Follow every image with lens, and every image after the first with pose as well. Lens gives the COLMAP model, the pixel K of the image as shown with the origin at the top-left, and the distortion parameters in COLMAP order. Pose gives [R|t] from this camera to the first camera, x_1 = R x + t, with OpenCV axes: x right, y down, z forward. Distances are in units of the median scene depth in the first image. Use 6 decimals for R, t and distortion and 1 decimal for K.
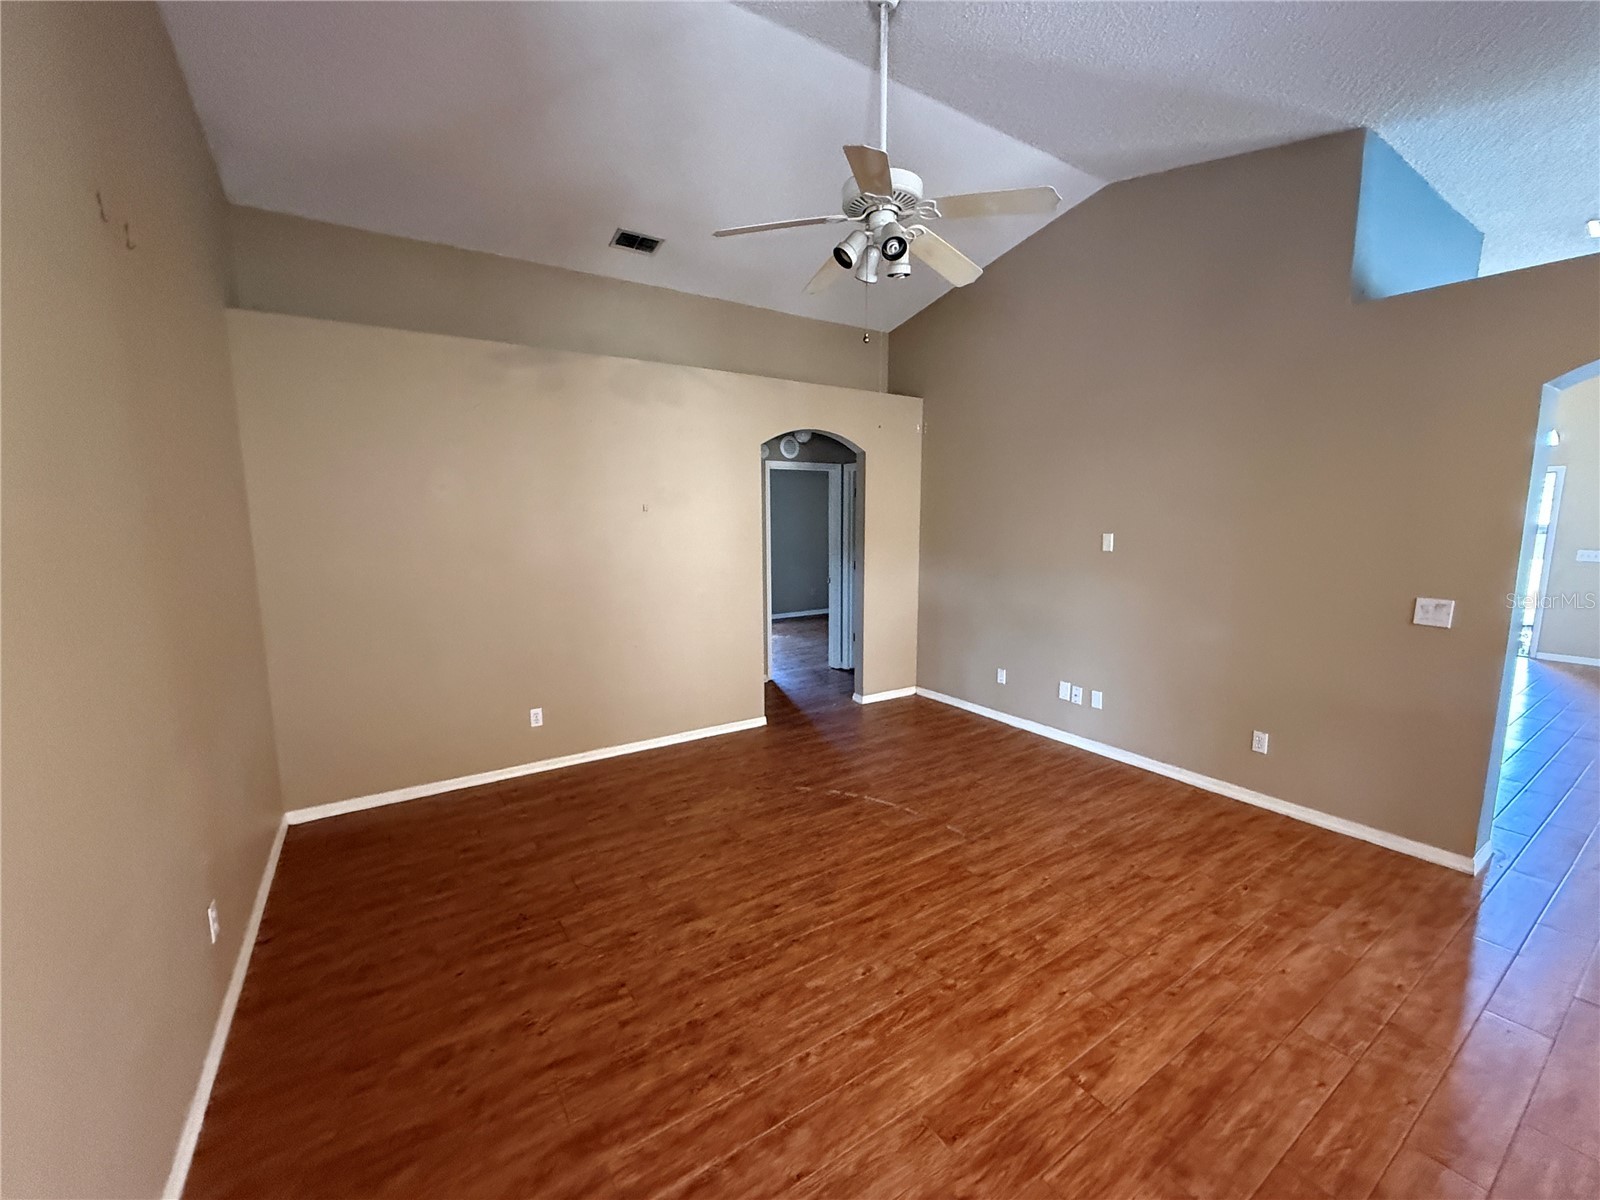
lens RADIAL K [[638.9, 0, 800.0], [0, 638.9, 600.0], [0, 0, 1]] dist [0.001646, 0.000141]
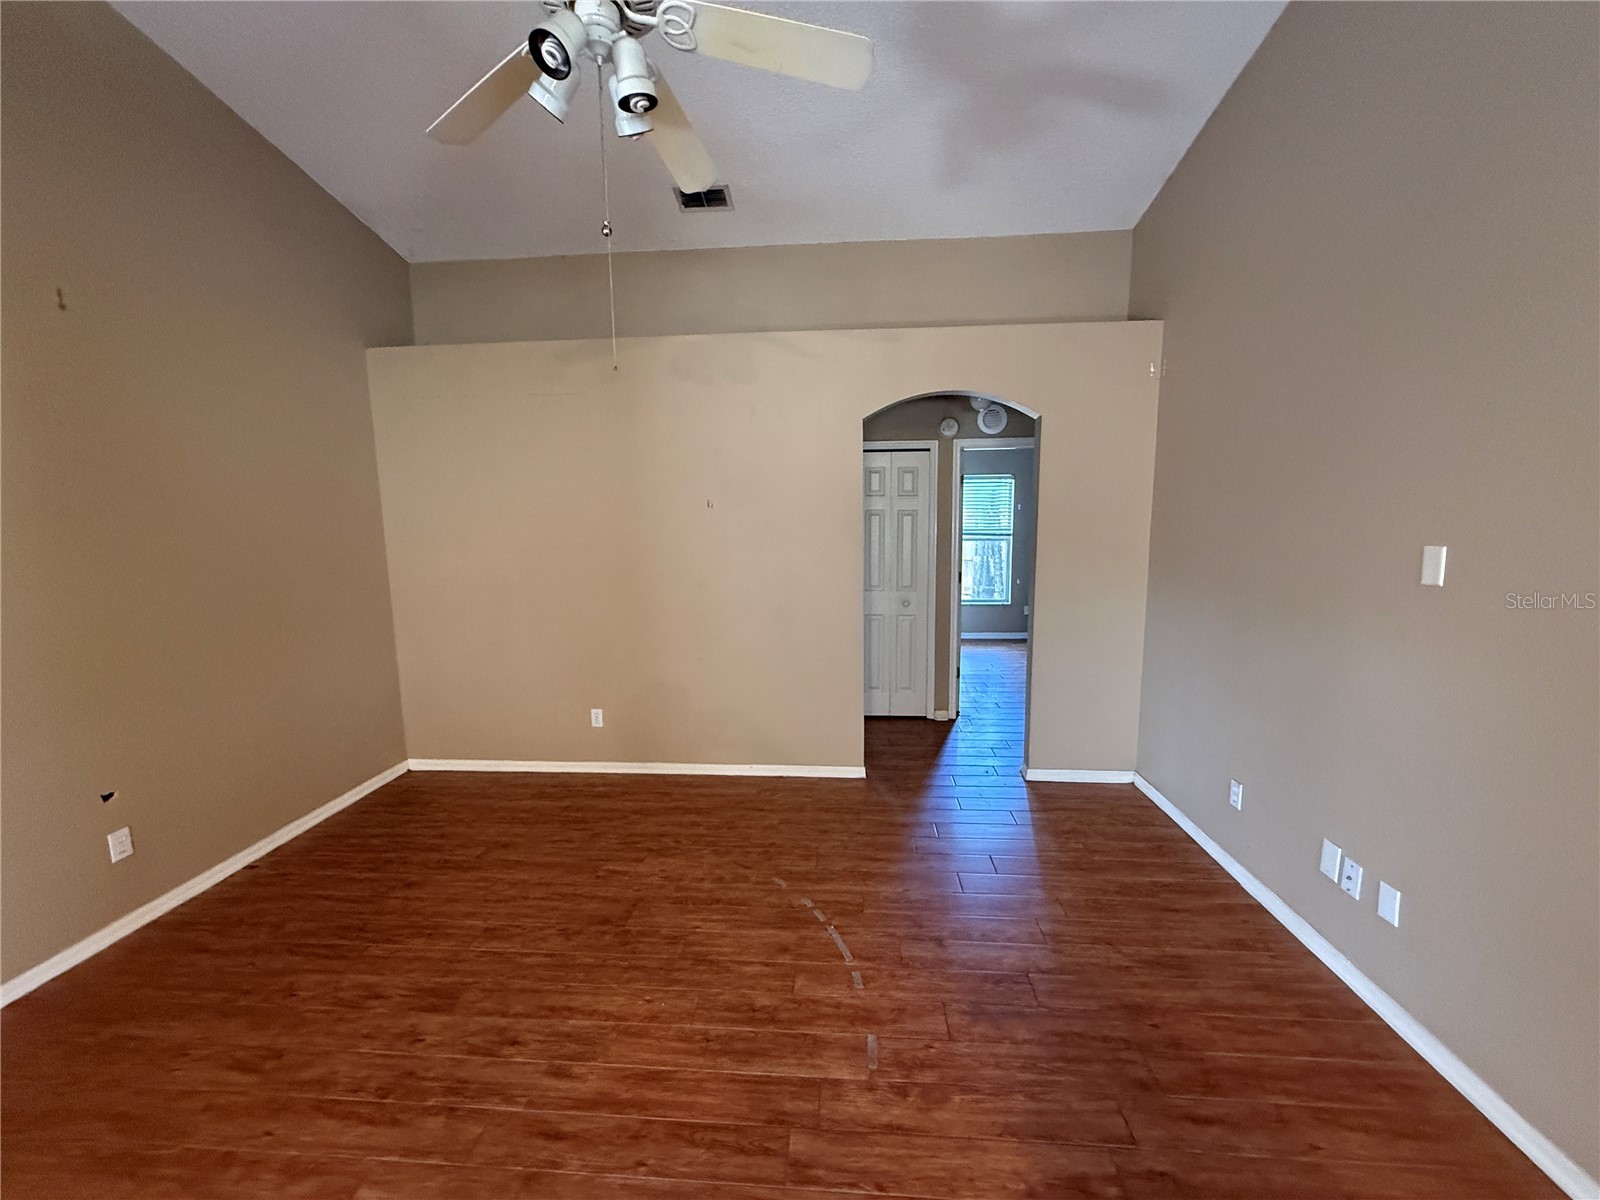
lens RADIAL K [[638.9, 0, 800.0], [0, 638.9, 600.0], [0, 0, 1]] dist [0.001646, 0.000141]
pose [[0.793218, 0.076020, -0.604173, 0.485385], [-0.070069, 0.996981, 0.033451, -0.061137], [0.604892, 0.015800, 0.796150, 0.460968]]
